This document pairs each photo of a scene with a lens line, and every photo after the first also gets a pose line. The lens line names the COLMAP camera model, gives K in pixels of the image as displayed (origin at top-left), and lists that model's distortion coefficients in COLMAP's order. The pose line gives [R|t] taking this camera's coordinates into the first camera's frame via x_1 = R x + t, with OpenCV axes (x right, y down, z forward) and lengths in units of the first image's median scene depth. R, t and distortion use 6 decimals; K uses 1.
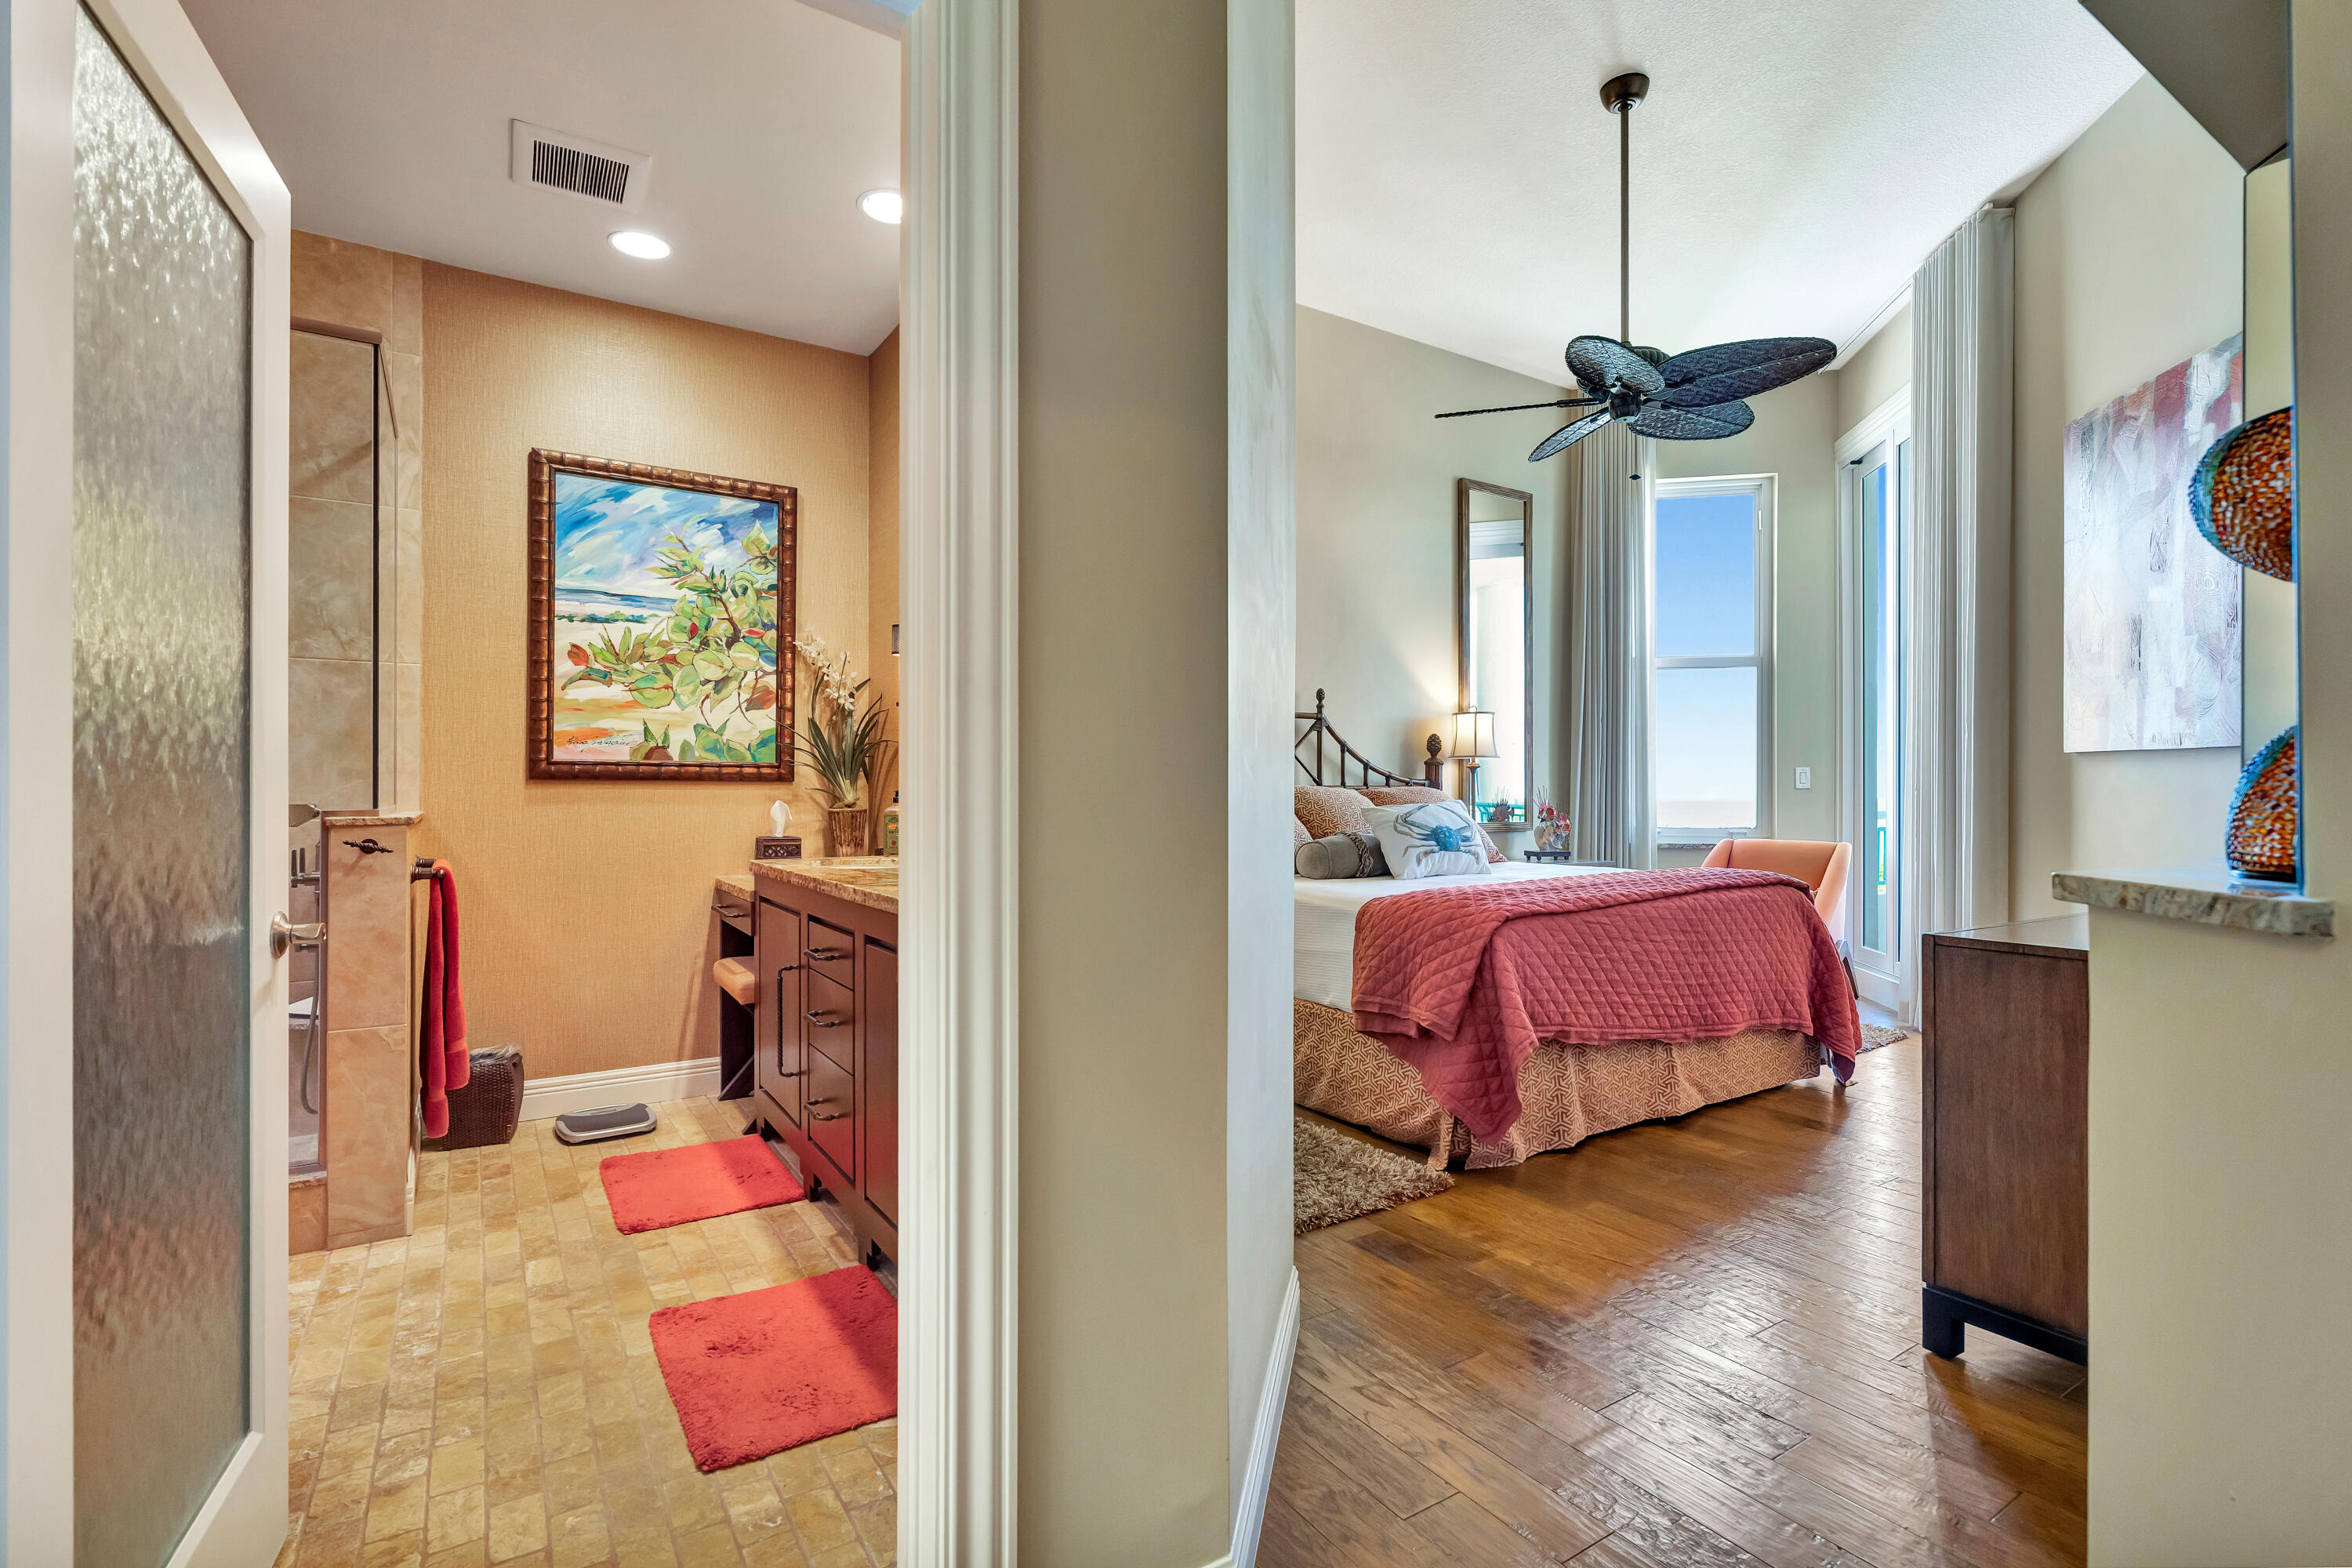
lens RADIAL K [[1072.1, 0, 1154.8], [0, 1072.1, 793.9], [0, 0, 1]] dist [-0.001395, 0.000104]
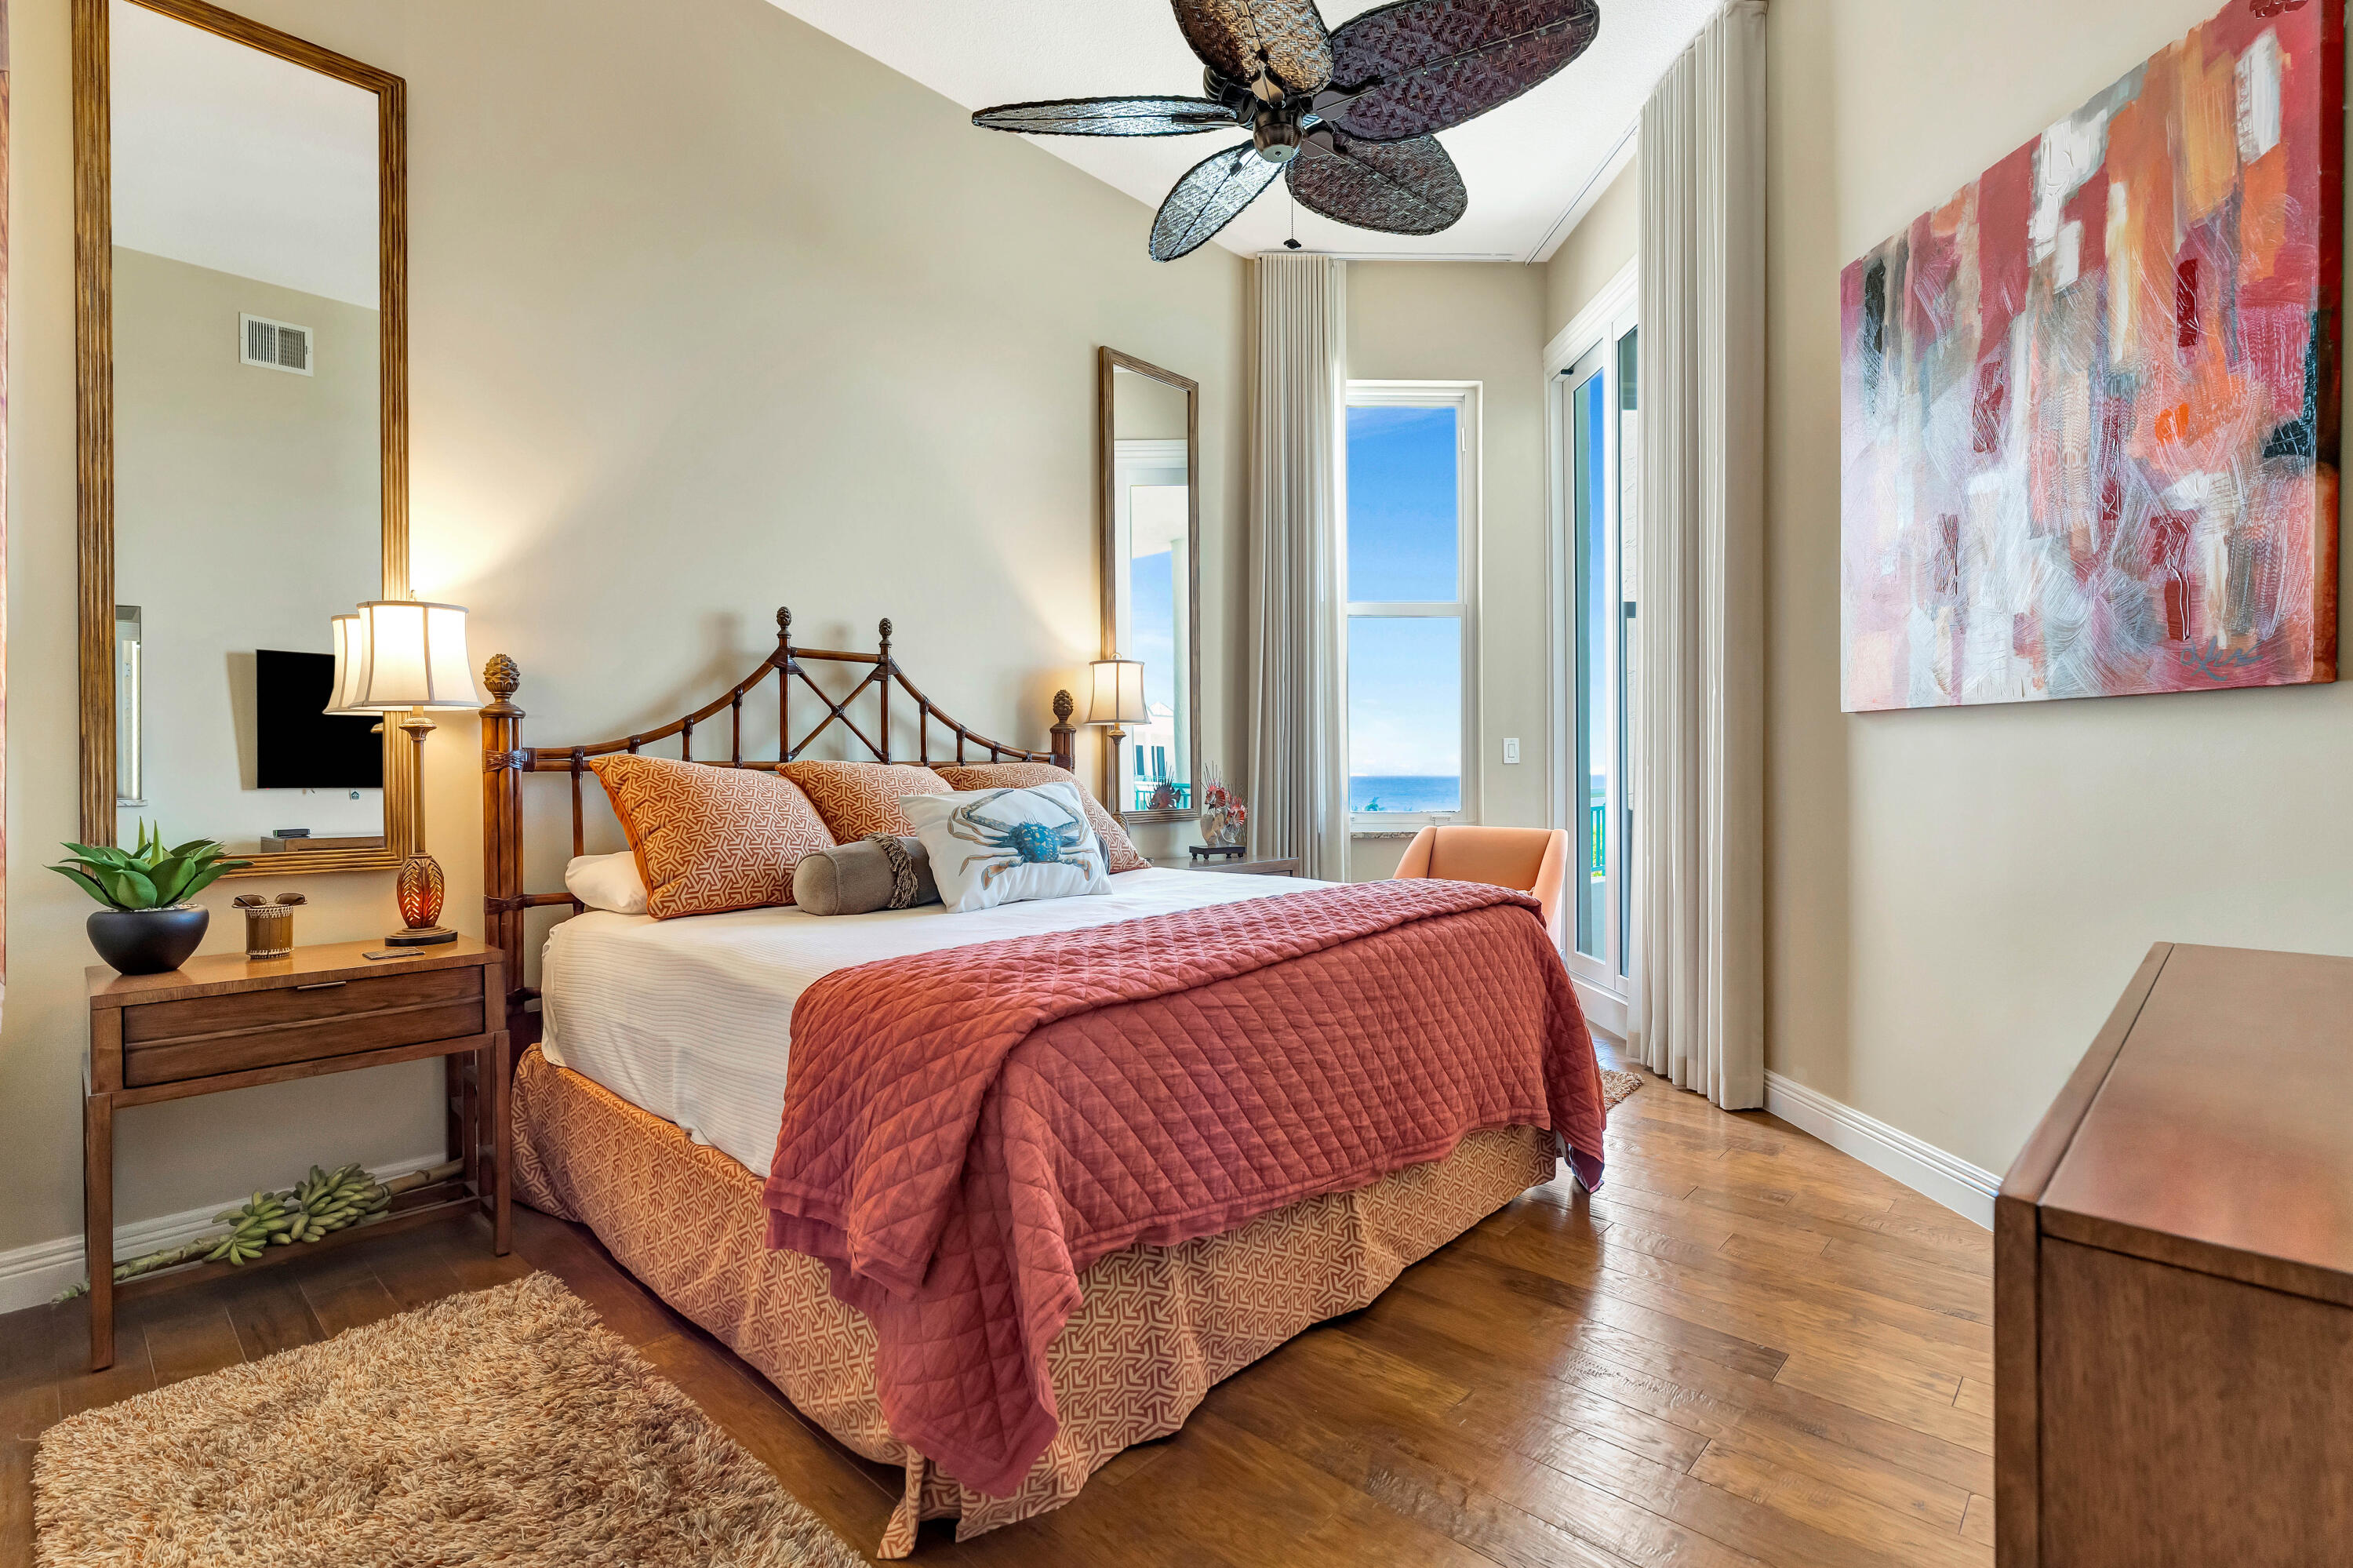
lens RADIAL K [[1079.8, 0, 1175.9], [0, 1079.8, 774.3], [0, 0, 1]] dist [-0.005270, 0.000768]
pose [[0.965408, -0.006117, 0.260674, 0.224335], [0.005807, 0.999981, 0.001960, 0.000056], [-0.260681, -0.000378, 0.965425, 0.430610]]
